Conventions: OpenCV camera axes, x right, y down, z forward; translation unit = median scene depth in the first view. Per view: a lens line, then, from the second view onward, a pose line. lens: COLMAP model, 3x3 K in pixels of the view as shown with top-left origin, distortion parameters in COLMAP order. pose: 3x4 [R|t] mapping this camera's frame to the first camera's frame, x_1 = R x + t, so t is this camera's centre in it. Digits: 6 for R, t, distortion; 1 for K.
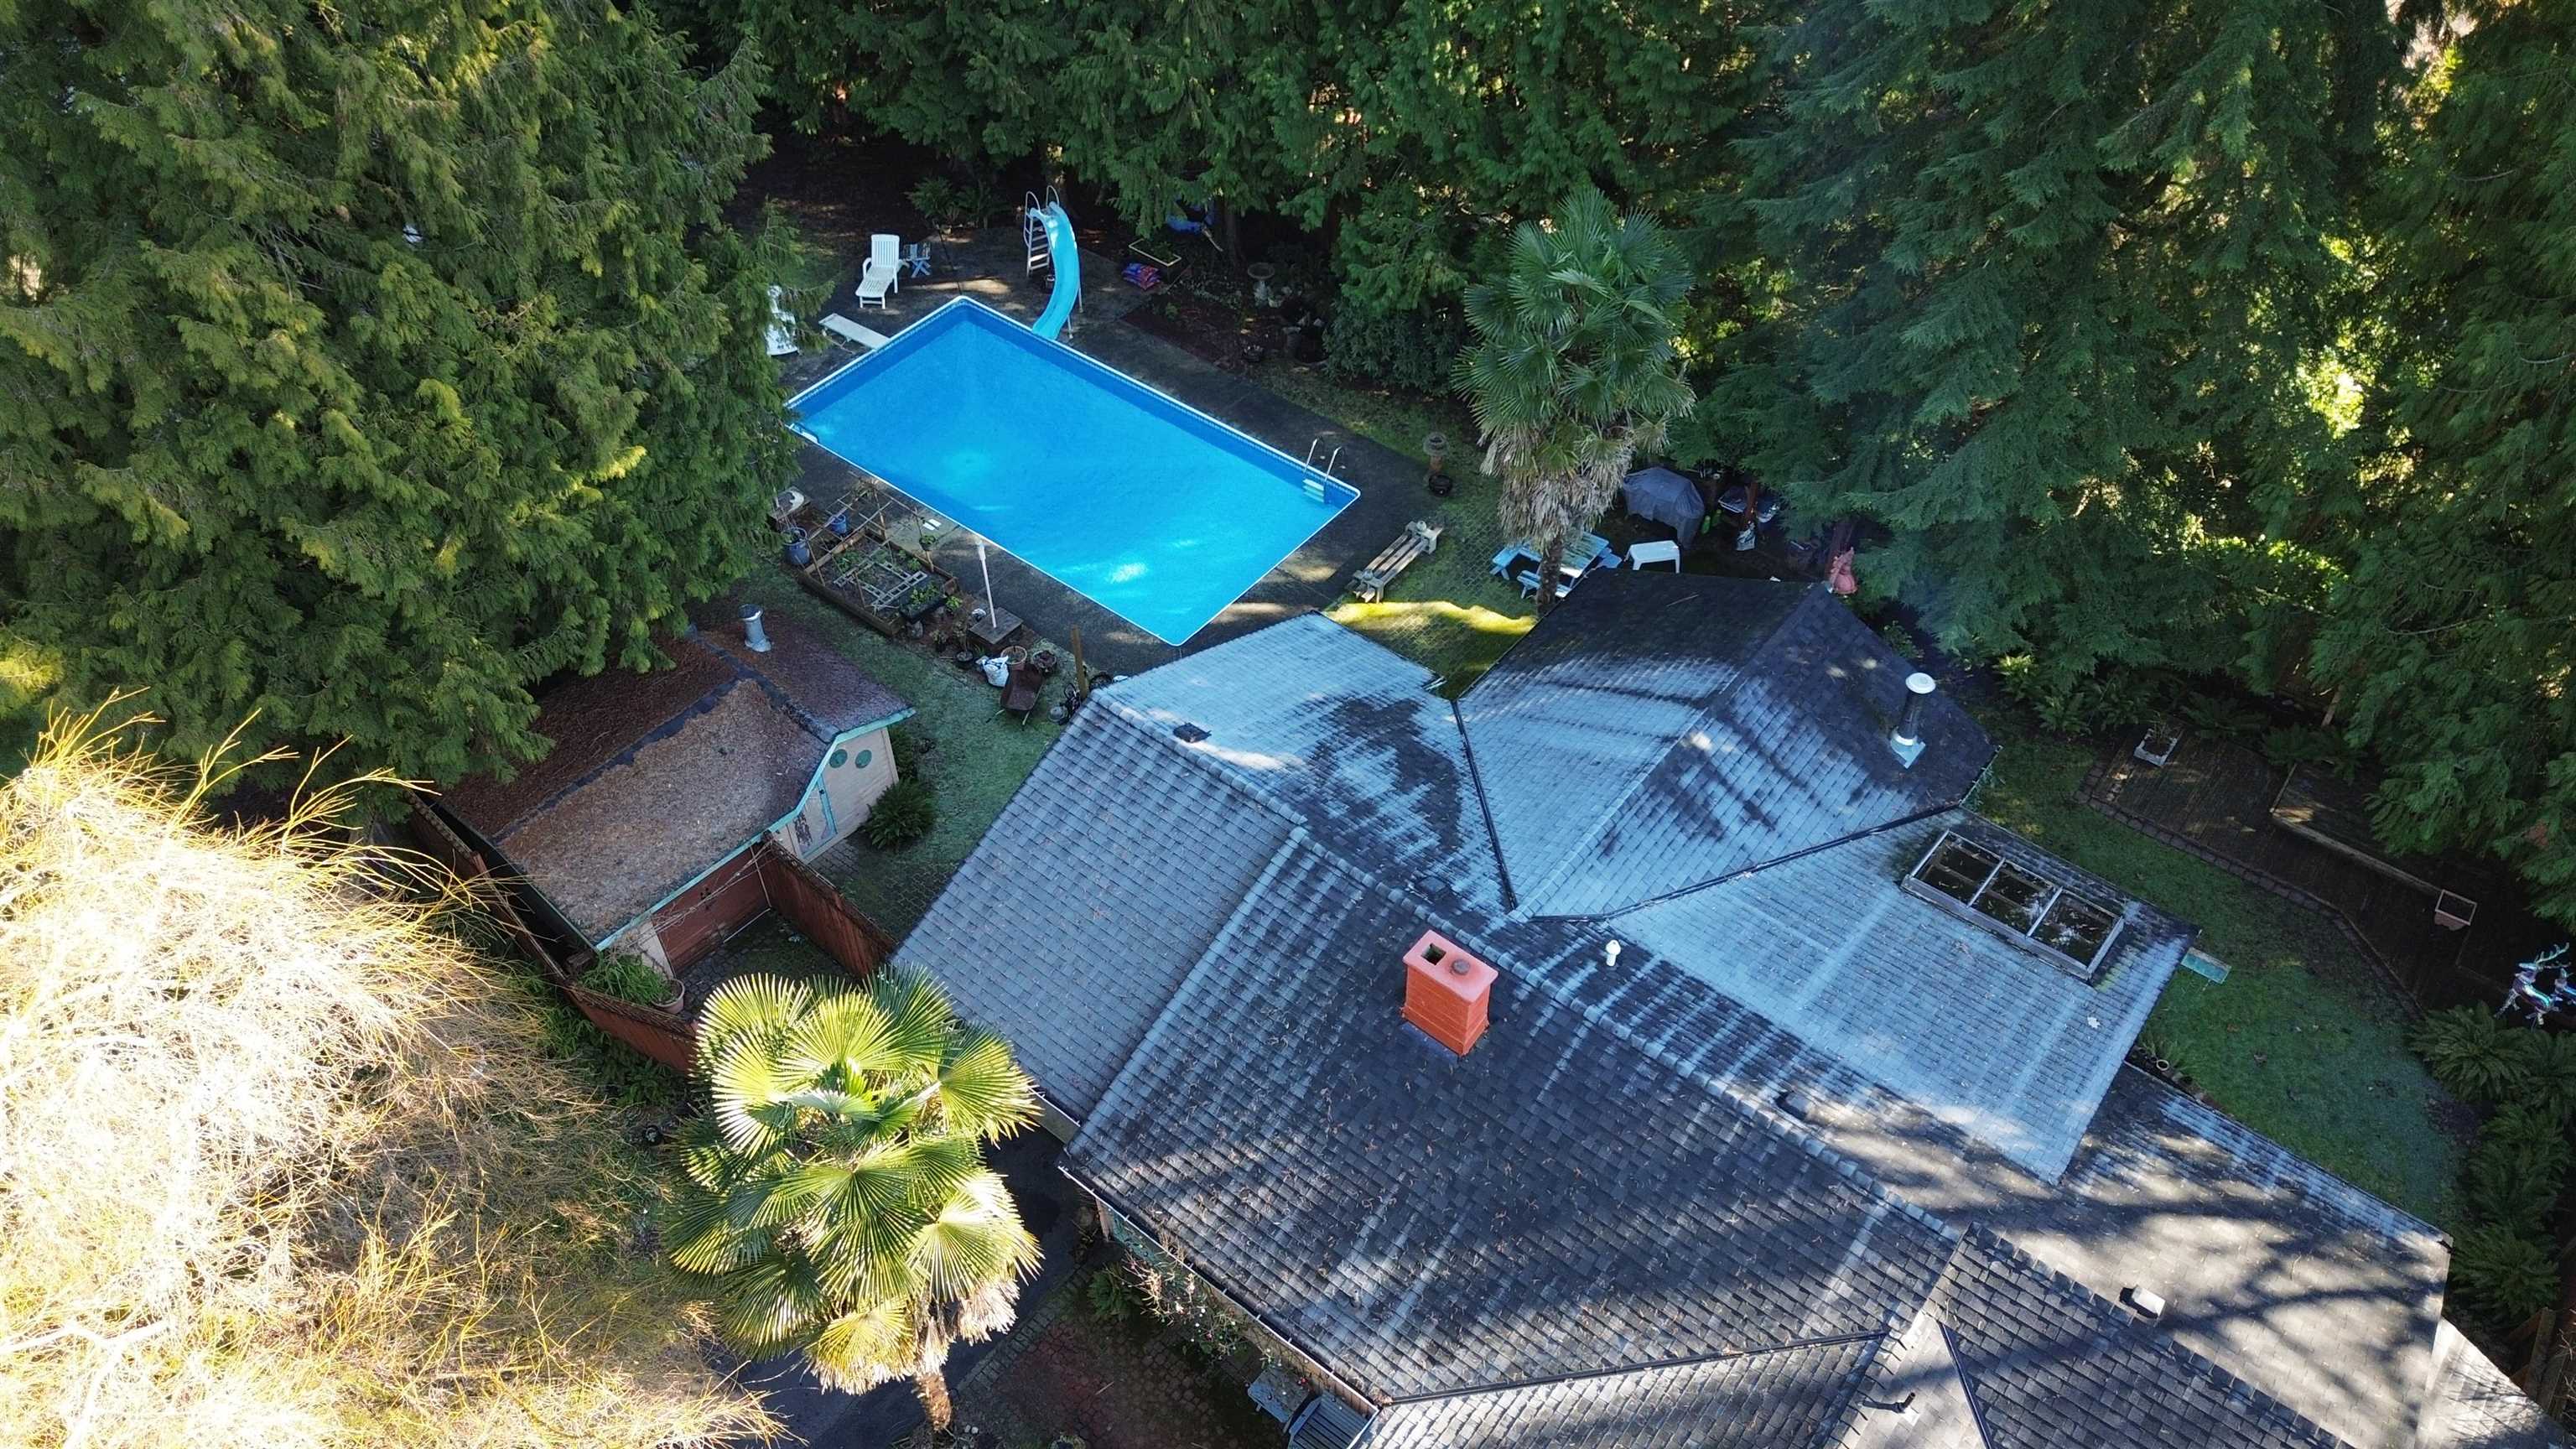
lens RADIAL K [[1793.6, 0, 1282.7], [0, 1793.6, 756.0], [0, 0, 1]] dist [0.012712, -0.003363]
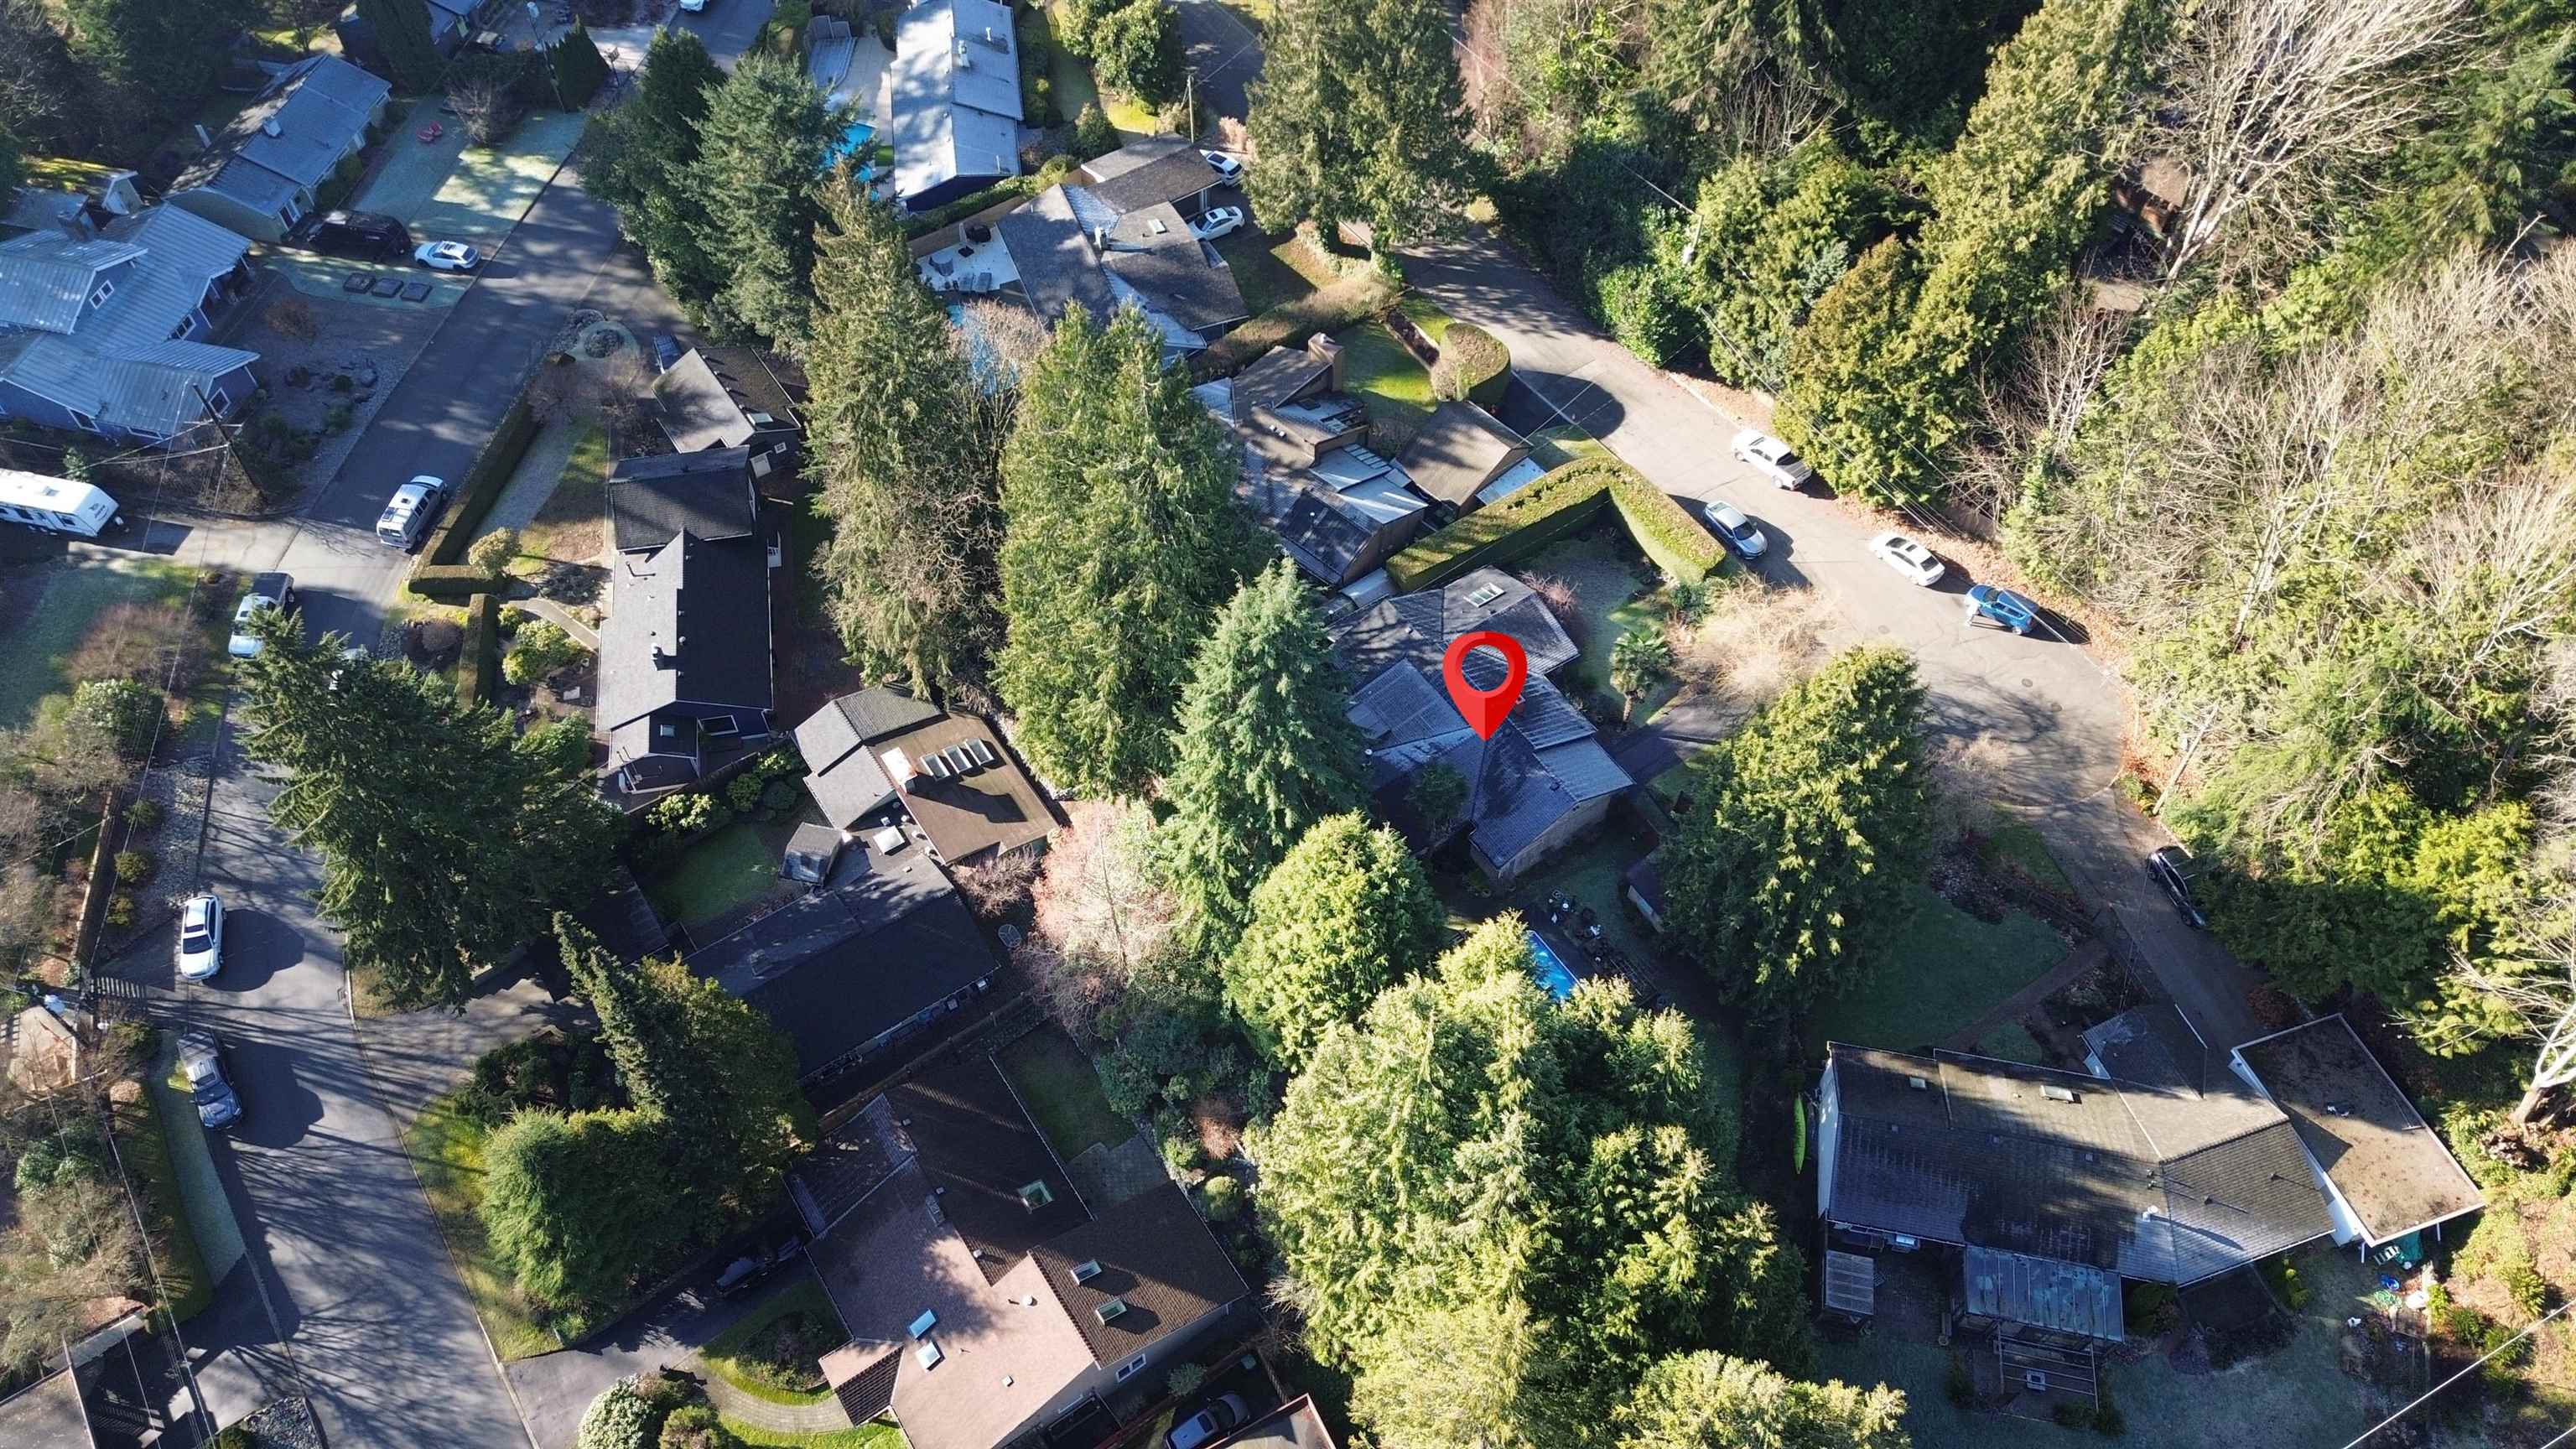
lens RADIAL K [[1743.4, 0, 1289.6], [0, 1743.4, 746.3], [0, 0, 1]] dist [0.059414, -0.048482]
pose [[-0.956438, -0.231449, 0.177926, -0.155094], [0.217641, -0.159091, 0.962976, -3.718785], [-0.194573, 0.959751, 0.202533, 0.255443]]
